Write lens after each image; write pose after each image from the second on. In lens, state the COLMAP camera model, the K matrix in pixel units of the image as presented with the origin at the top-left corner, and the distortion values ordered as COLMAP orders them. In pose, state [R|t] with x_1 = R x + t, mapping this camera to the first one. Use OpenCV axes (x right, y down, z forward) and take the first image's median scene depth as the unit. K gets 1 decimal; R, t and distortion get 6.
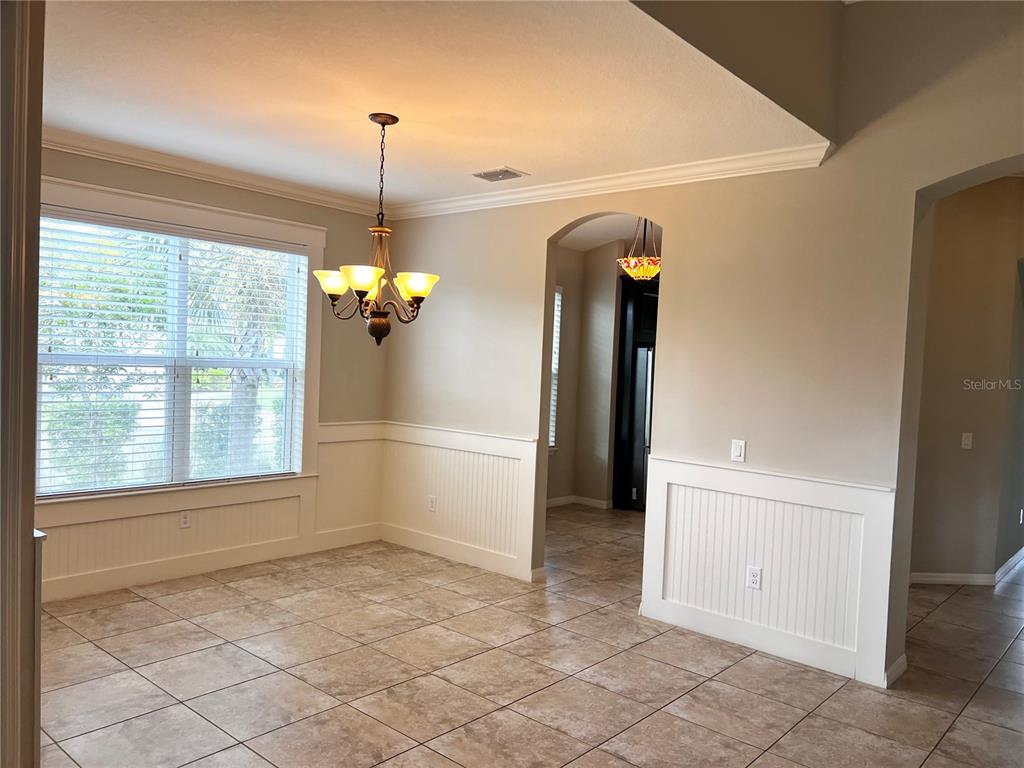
lens RADIAL K [[778.1, 0, 512.0], [0, 778.1, 384.0], [0, 0, 1]] dist [0.064266, -0.056532]
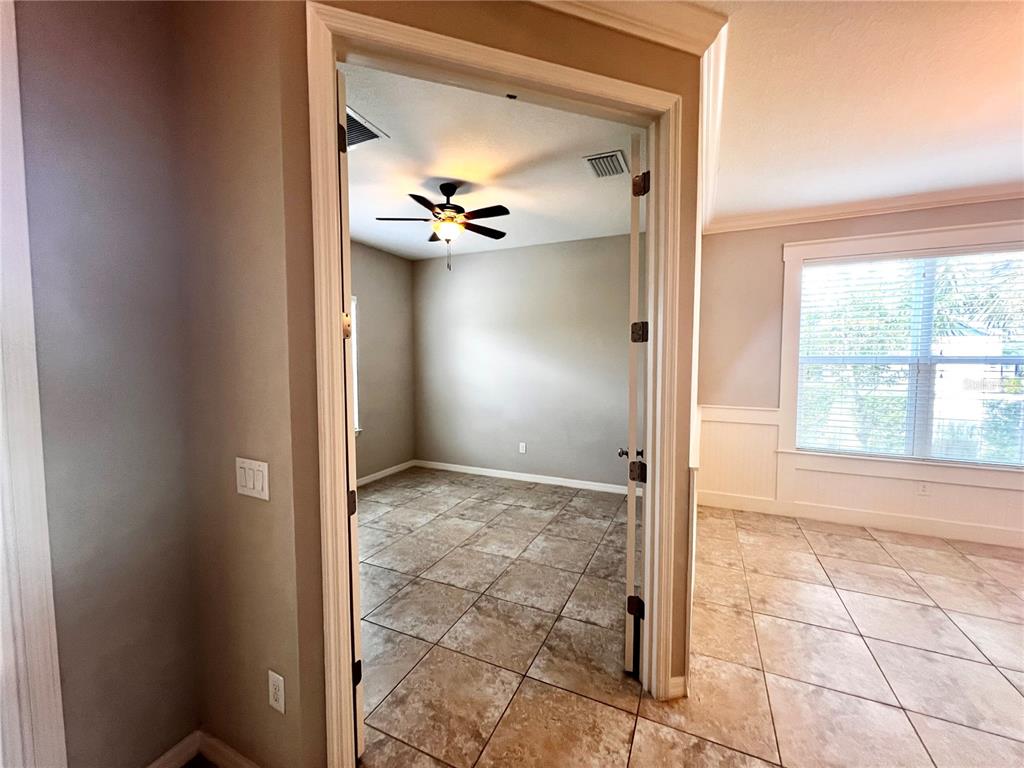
lens RADIAL K [[413.7, 0, 507.9], [0, 413.7, 380.9], [0, 0, 1]] dist [0.000869, 0.000144]
pose [[0.278599, 0.014872, -0.960292, 0.022225], [-0.022728, 0.999702, 0.008889, 0.014194], [0.960138, 0.019349, 0.278854, 0.204672]]
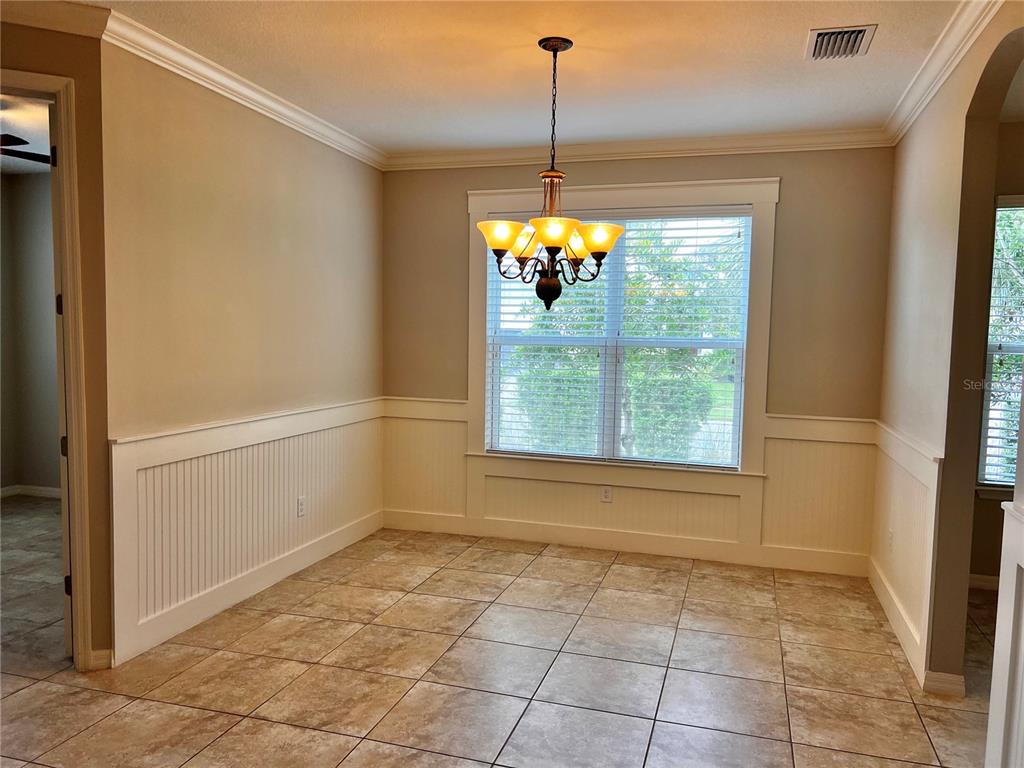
lens RADIAL K [[781.6, 0, 511.7], [0, 781.6, 389.0], [0, 0, 1]] dist [0.064302, -0.064996]
pose [[0.413175, 0.034393, -0.910002, 0.488790], [-0.033692, 0.999180, 0.022466, 0.016508], [0.910028, 0.021377, 0.413995, 0.483756]]
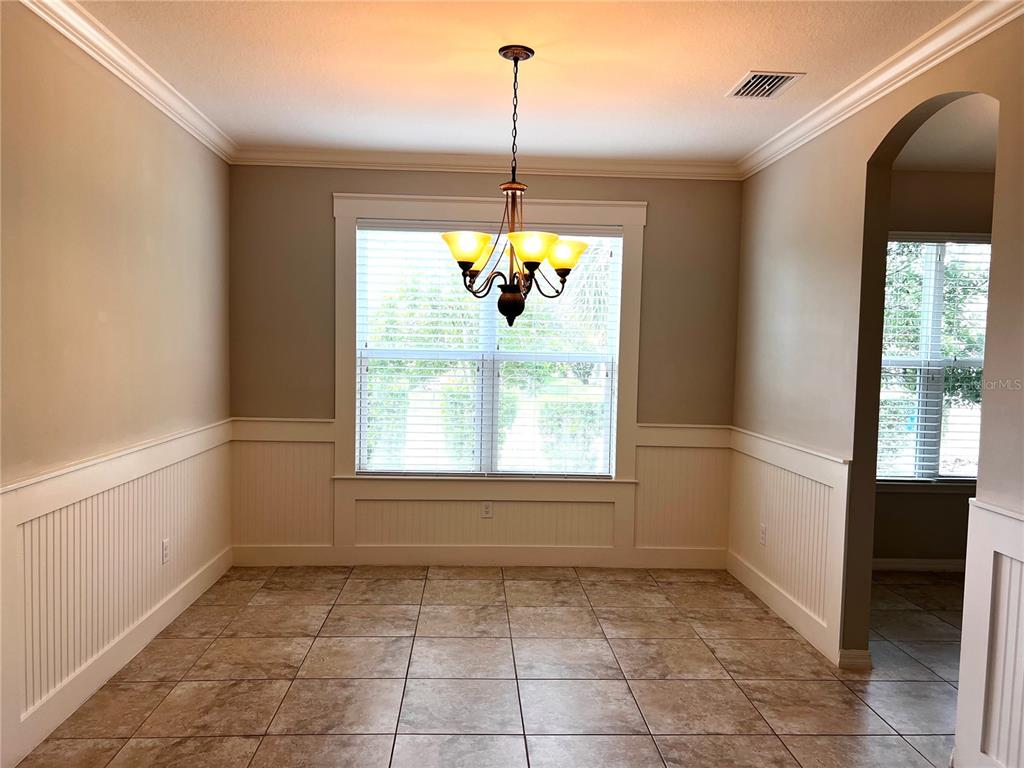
lens RADIAL K [[781.6, 0, 511.7], [0, 781.6, 389.0], [0, 0, 1]] dist [0.064302, -0.064996]
pose [[0.698643, 0.014664, -0.715320, 0.347219], [-0.017515, 0.999841, 0.003390, 0.012417], [0.715256, 0.010160, 0.698789, 0.330883]]
